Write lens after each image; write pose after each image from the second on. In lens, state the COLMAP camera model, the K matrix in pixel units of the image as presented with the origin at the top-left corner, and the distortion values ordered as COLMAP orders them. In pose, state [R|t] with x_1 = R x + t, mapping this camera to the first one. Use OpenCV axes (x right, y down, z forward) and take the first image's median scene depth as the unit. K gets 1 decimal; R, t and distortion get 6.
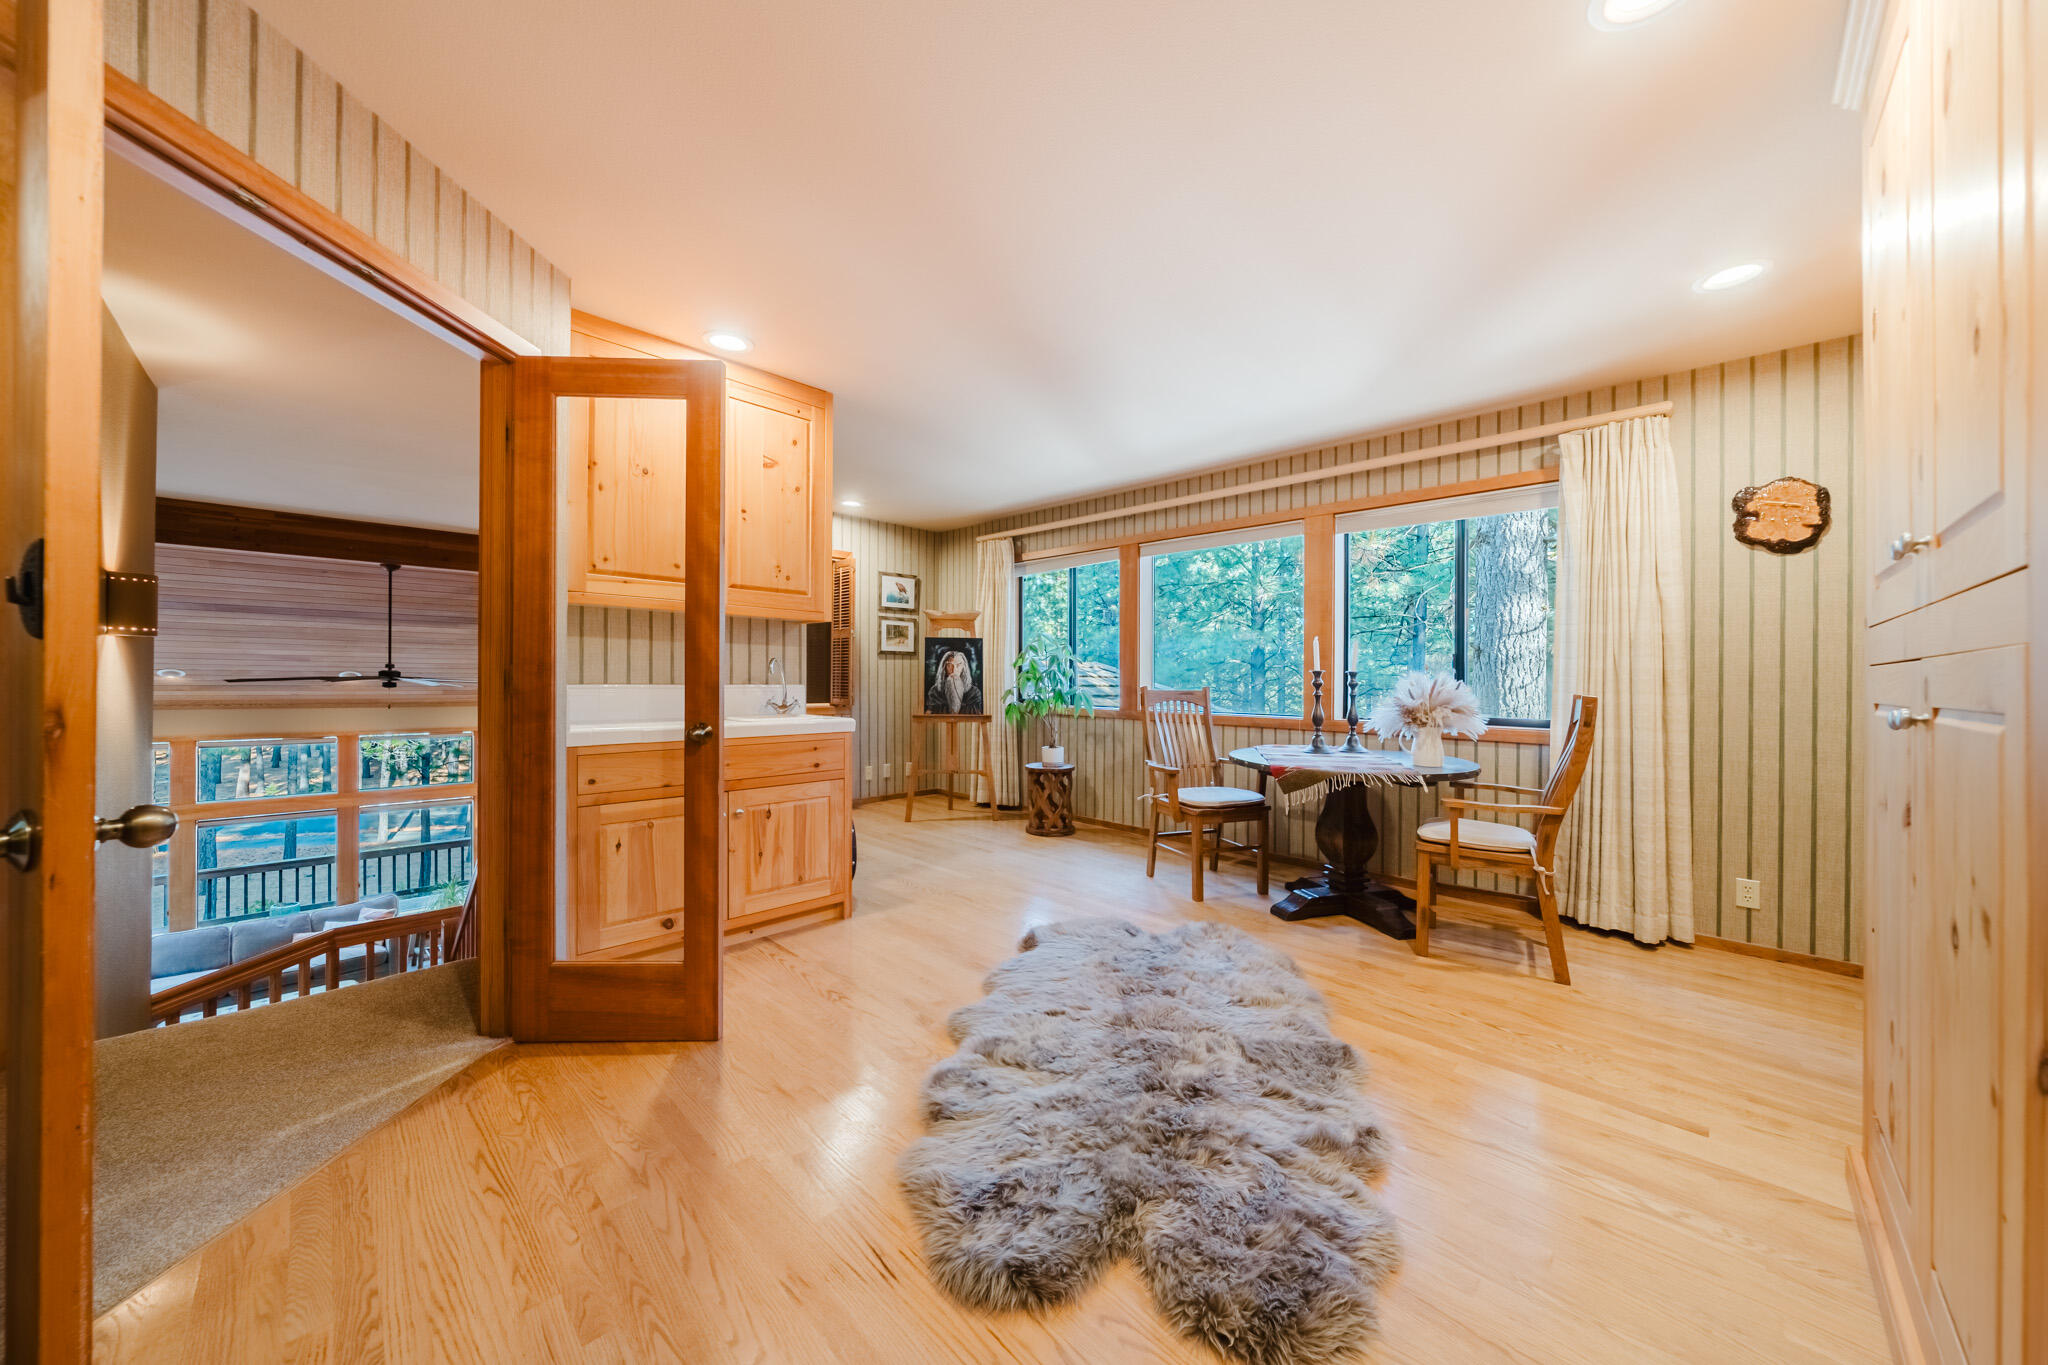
lens RADIAL K [[683.4, 0, 931.7], [0, 683.4, 687.7], [0, 0, 1]] dist [-0.000229, -0.000002]
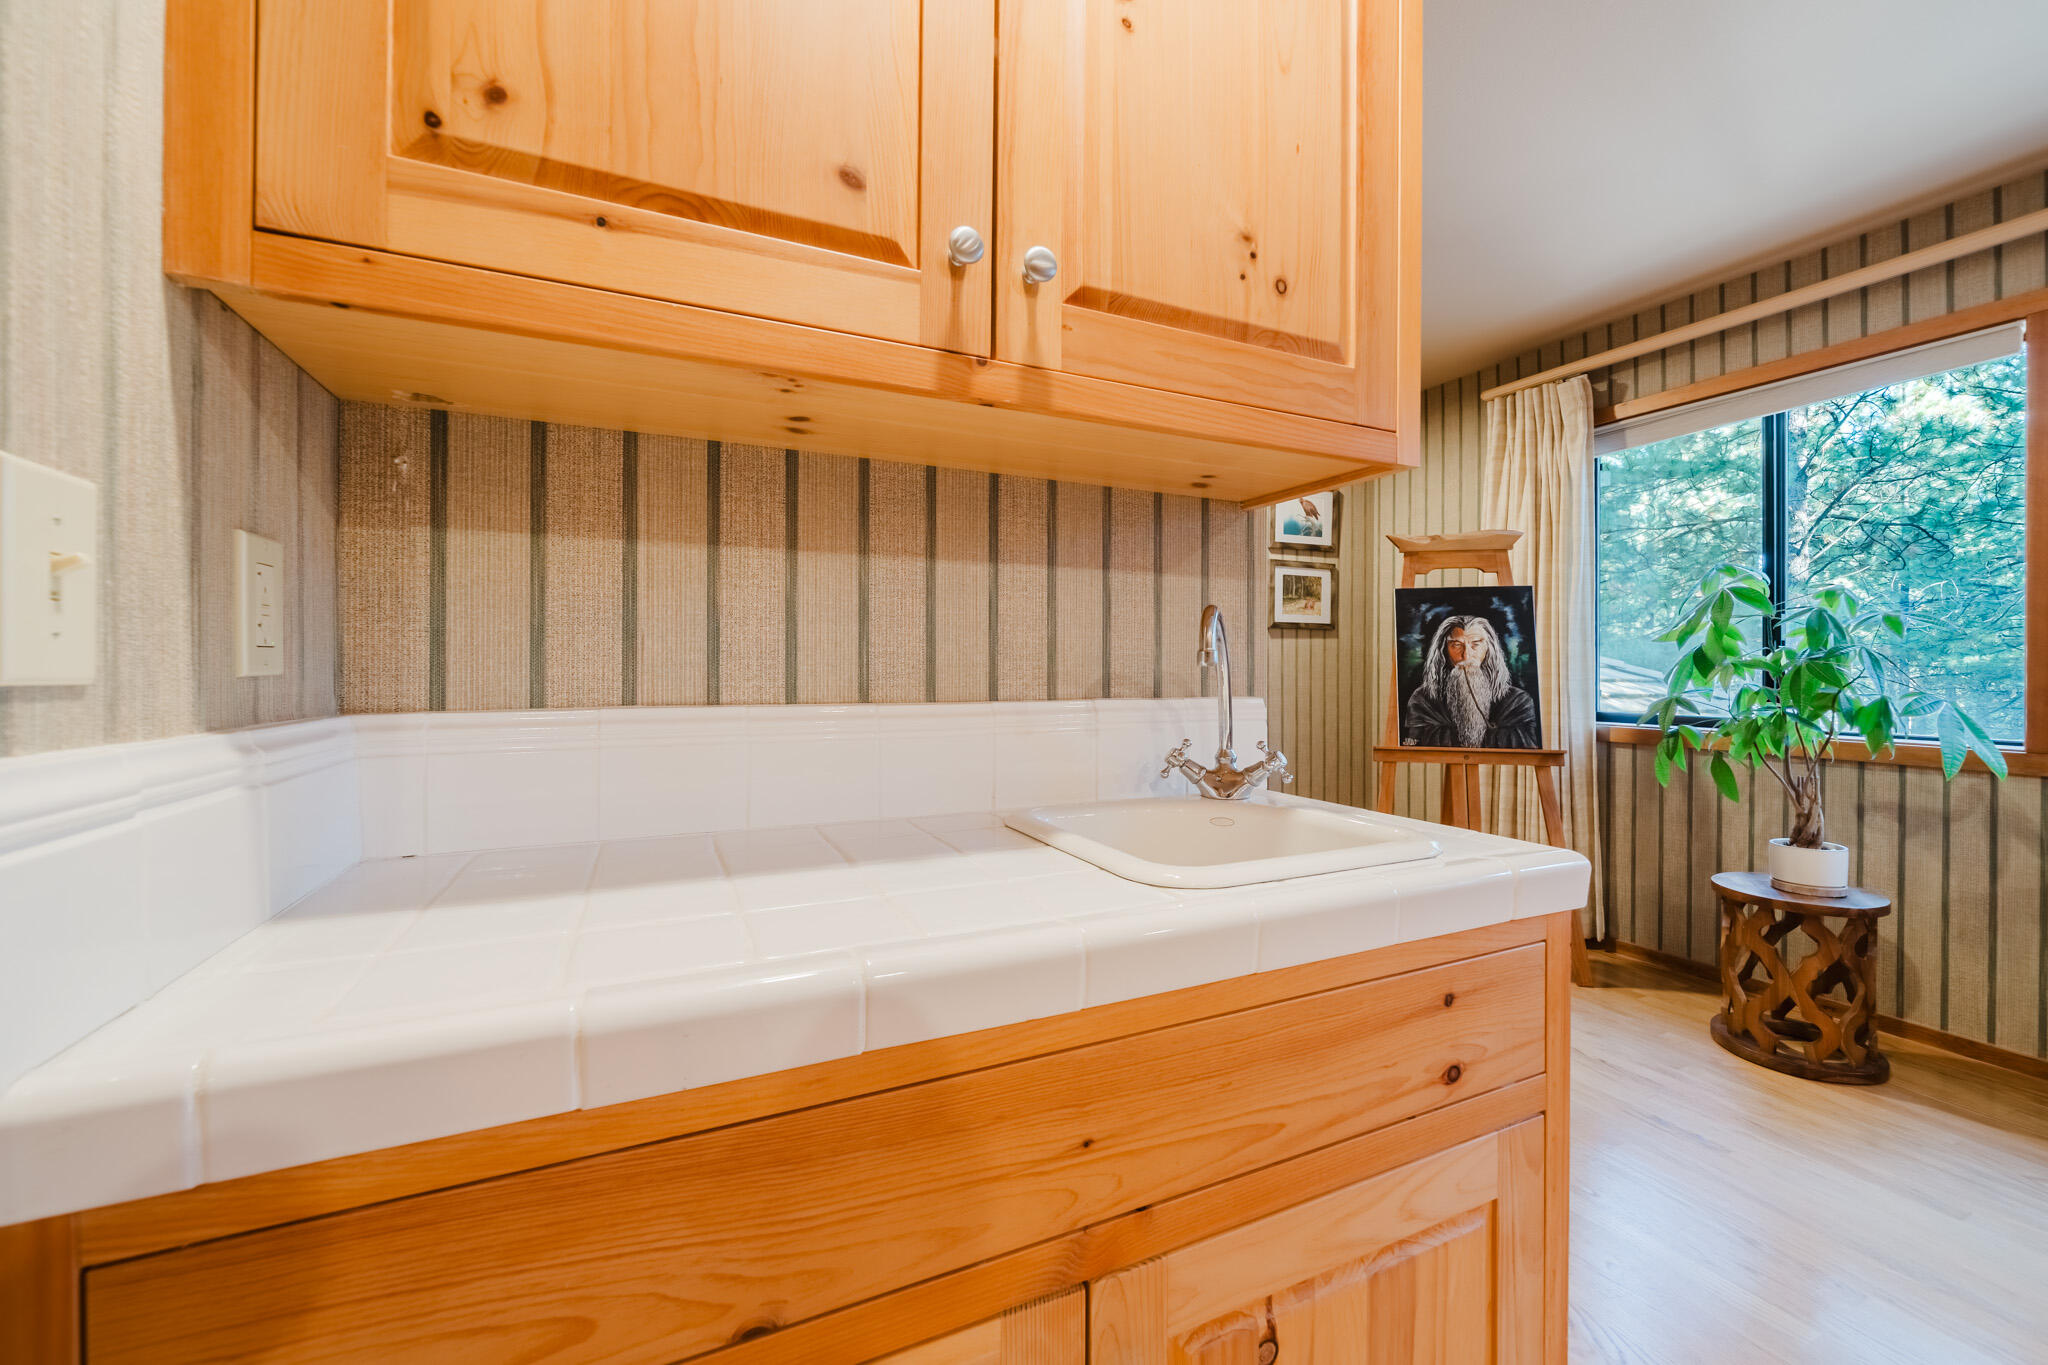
lens RADIAL K [[829.0, 0, 1024.0], [0, 829.0, 682.5], [0, 0, 1]] dist [-0.000279, -0.000021]
pose [[0.966978, -0.003502, -0.254837, -0.118337], [0.003565, 0.999994, -0.000215, -0.007099], [0.254837, -0.000700, 0.966984, 0.356987]]
